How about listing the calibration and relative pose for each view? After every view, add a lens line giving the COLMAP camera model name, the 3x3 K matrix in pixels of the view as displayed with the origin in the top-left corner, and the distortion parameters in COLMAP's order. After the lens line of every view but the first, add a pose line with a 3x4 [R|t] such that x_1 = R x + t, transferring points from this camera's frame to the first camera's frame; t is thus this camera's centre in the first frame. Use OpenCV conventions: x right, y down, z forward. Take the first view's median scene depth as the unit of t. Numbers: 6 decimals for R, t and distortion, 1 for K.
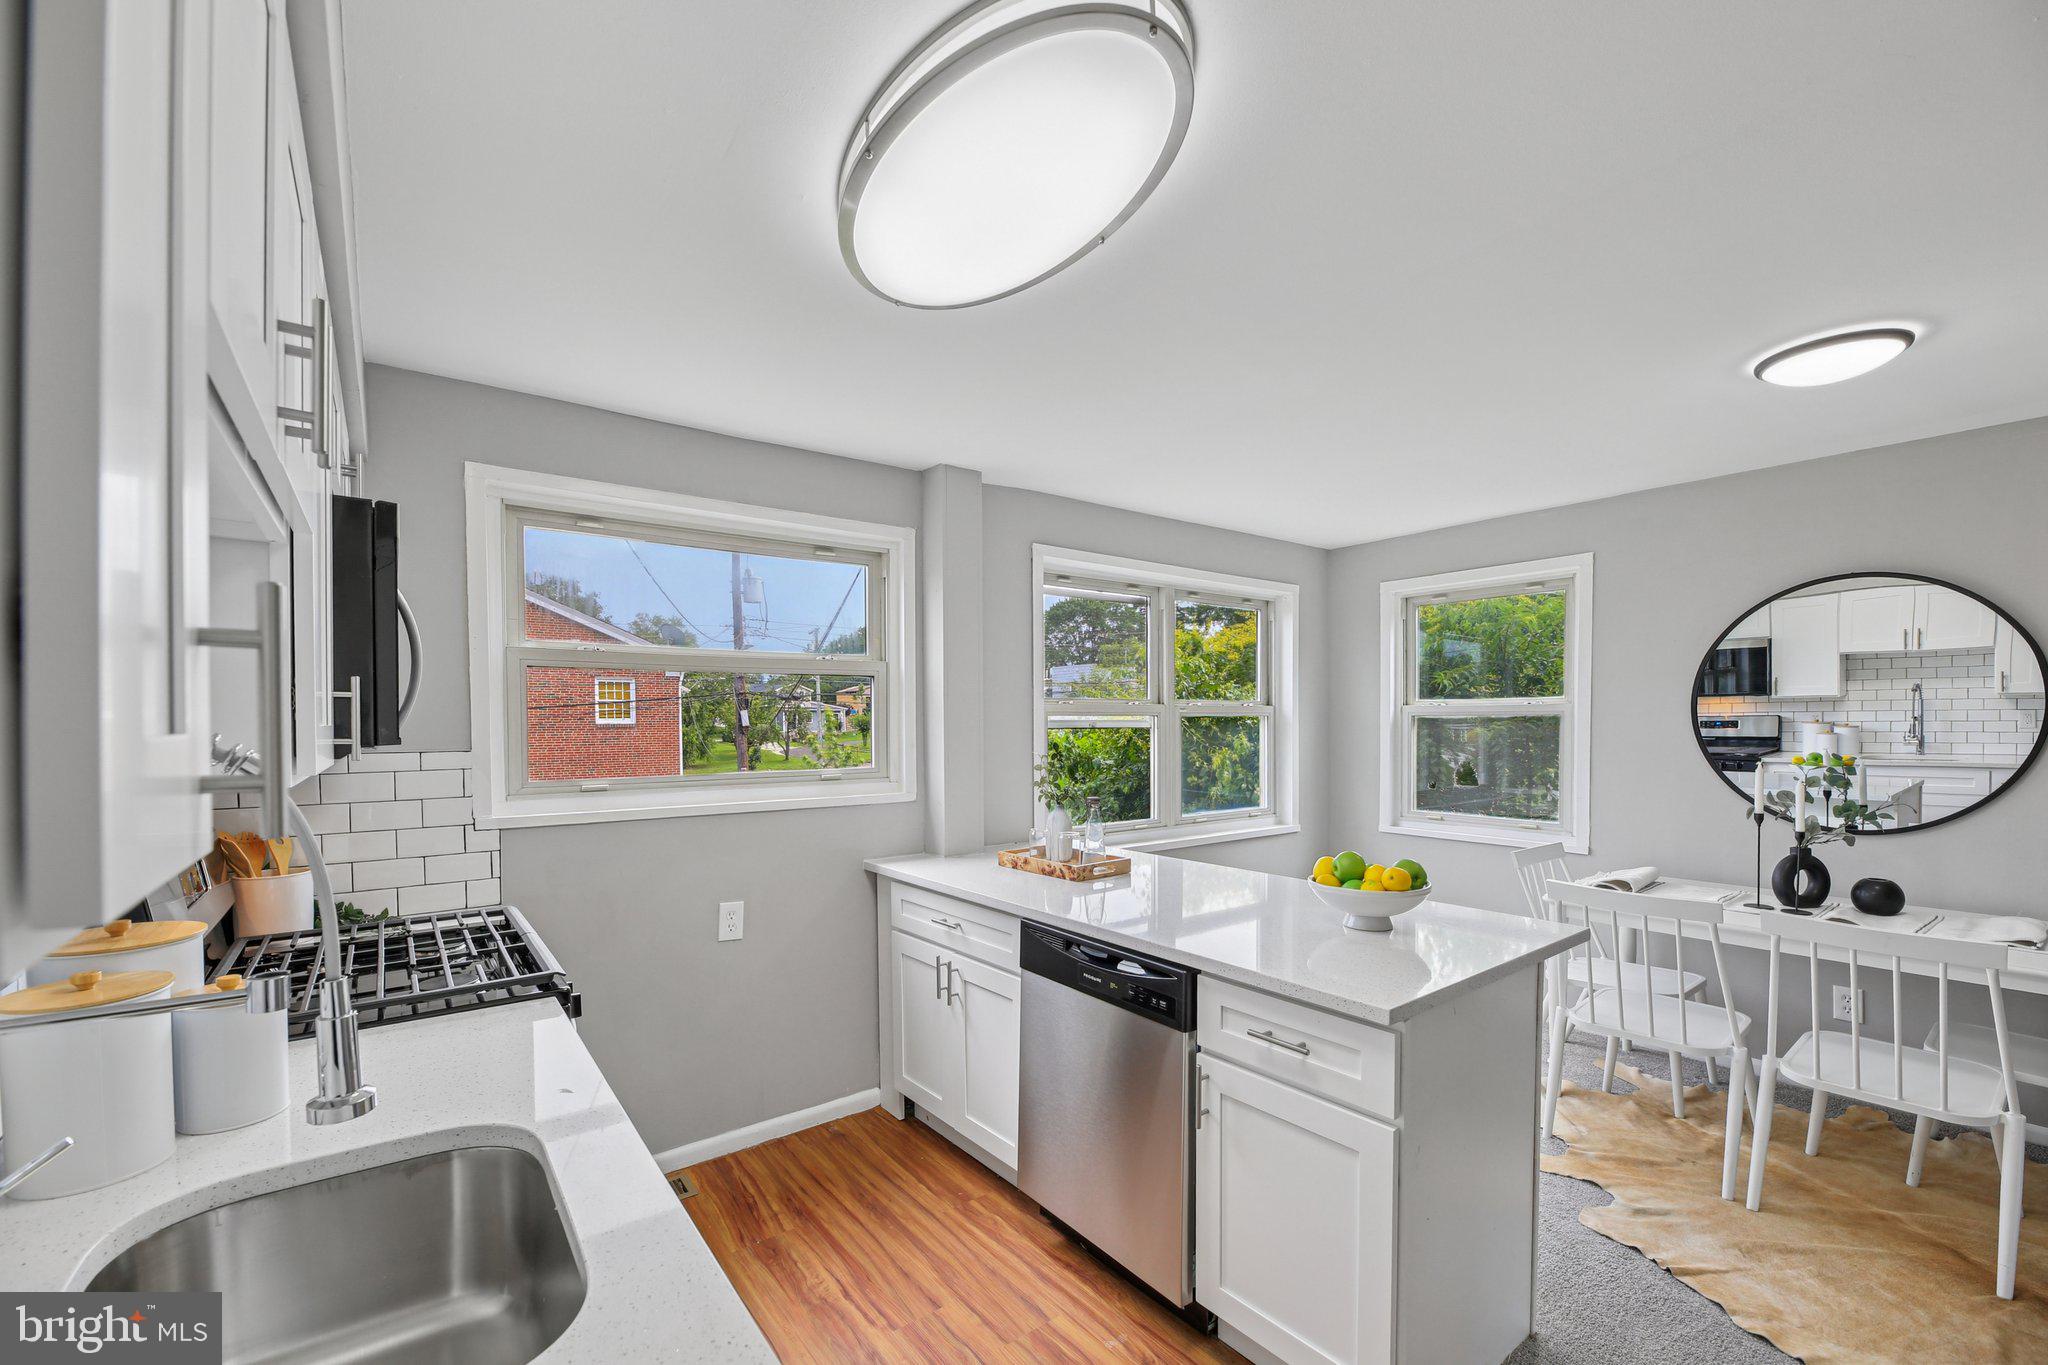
lens RADIAL K [[839.6, 0, 1024.0], [0, 839.6, 682.5], [0, 0, 1]] dist [-0.000698, -0.005250]
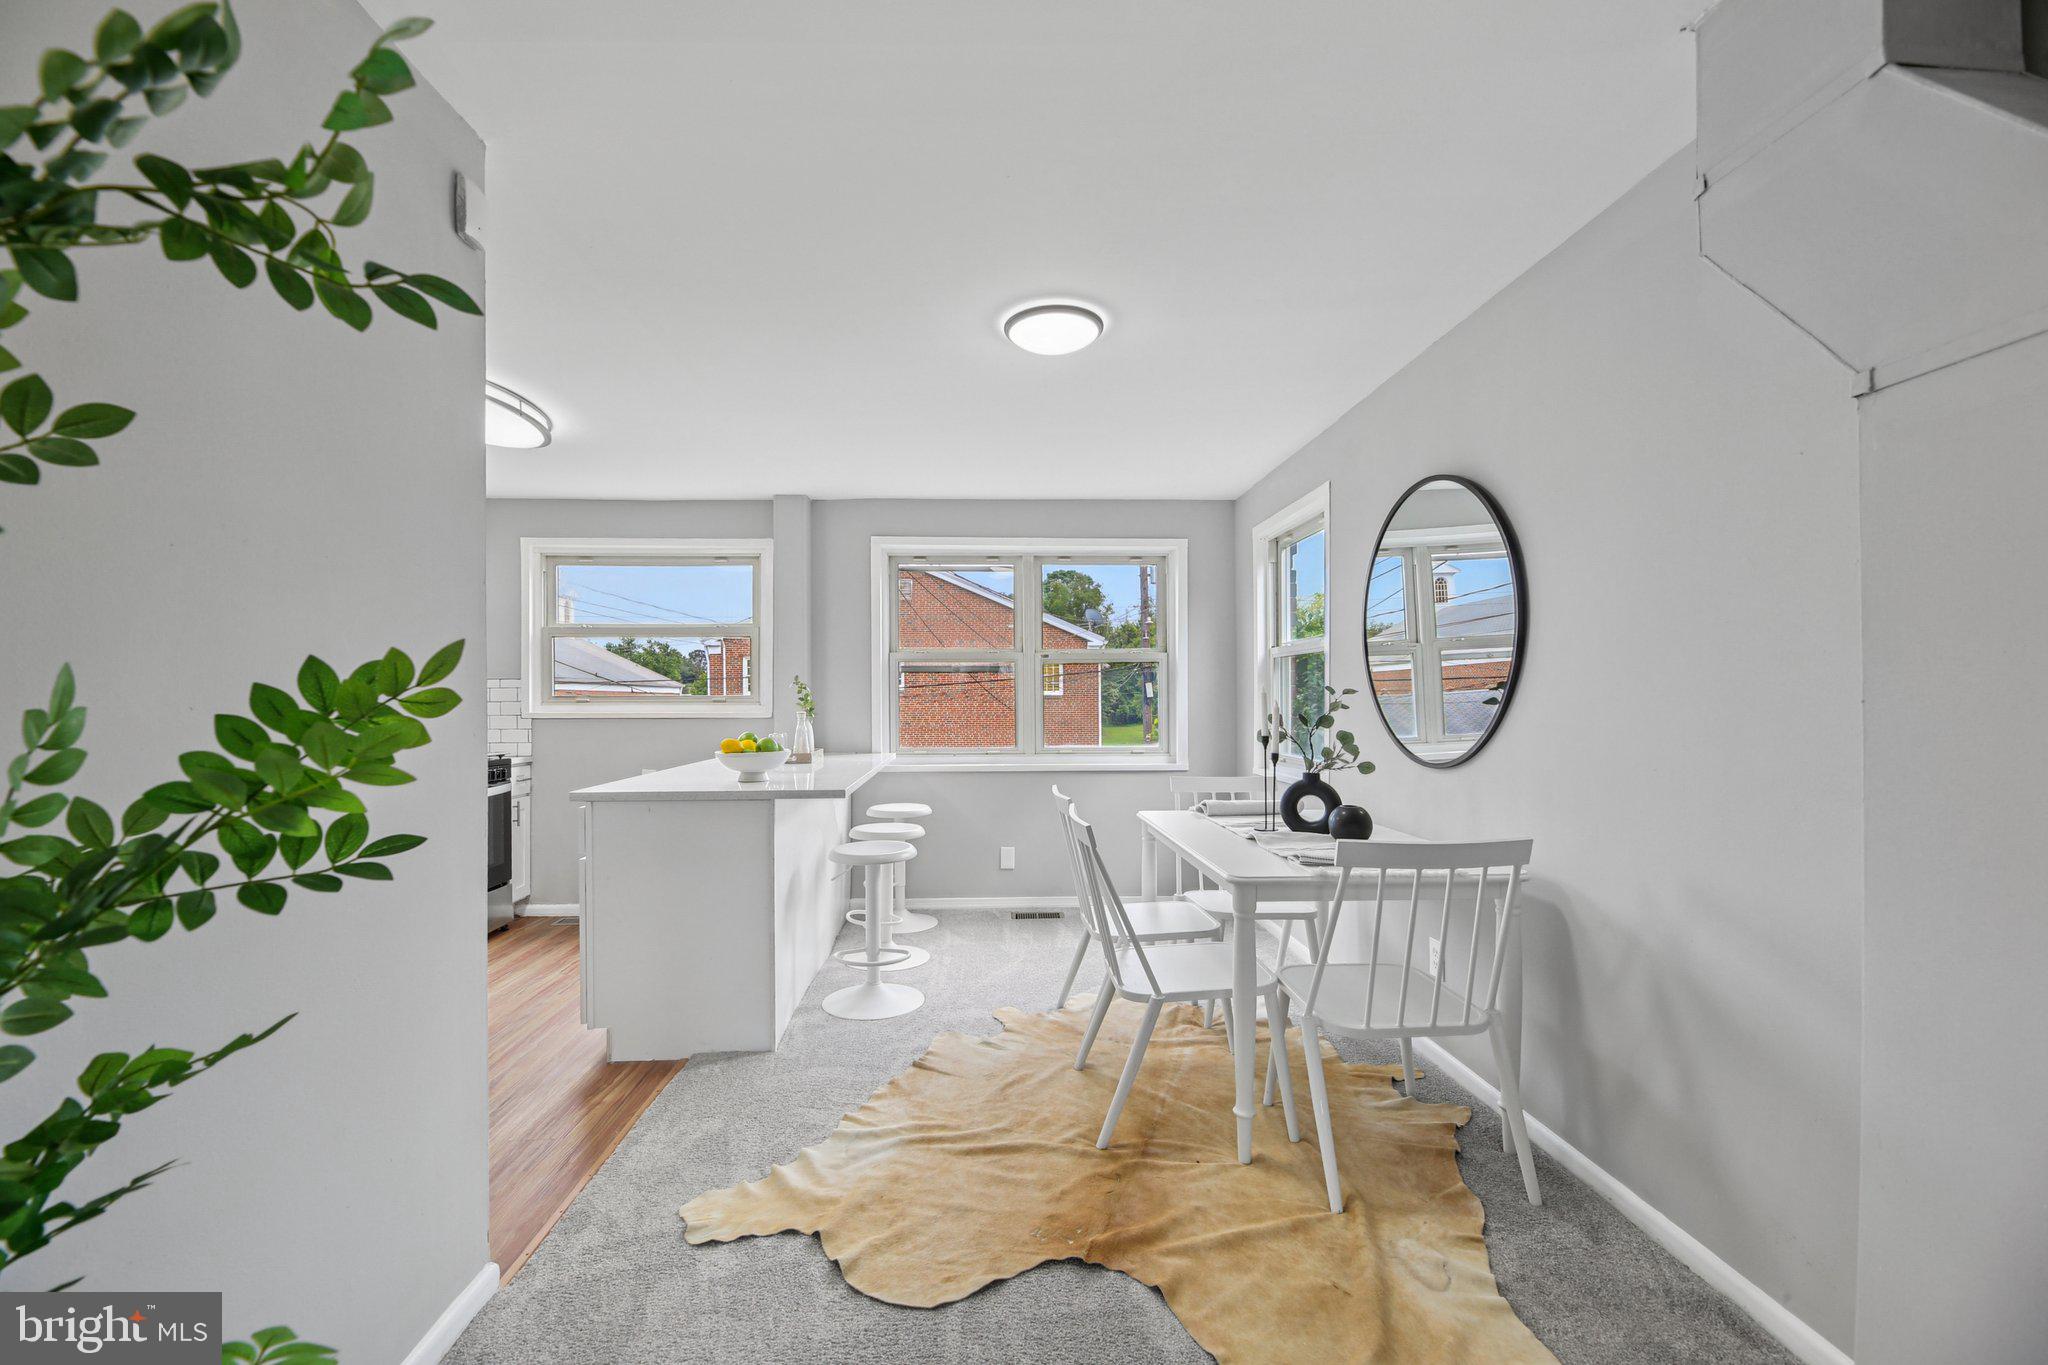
lens RADIAL K [[811.7, 0, 1024.0], [0, 811.7, 682.5], [0, 0, 1]] dist [-0.001304, -0.004770]
pose [[0.822151, -0.011280, -0.569158, 1.068405], [0.025722, 0.999519, 0.017347, 0.061879], [0.568689, -0.028901, 0.822045, 0.051303]]
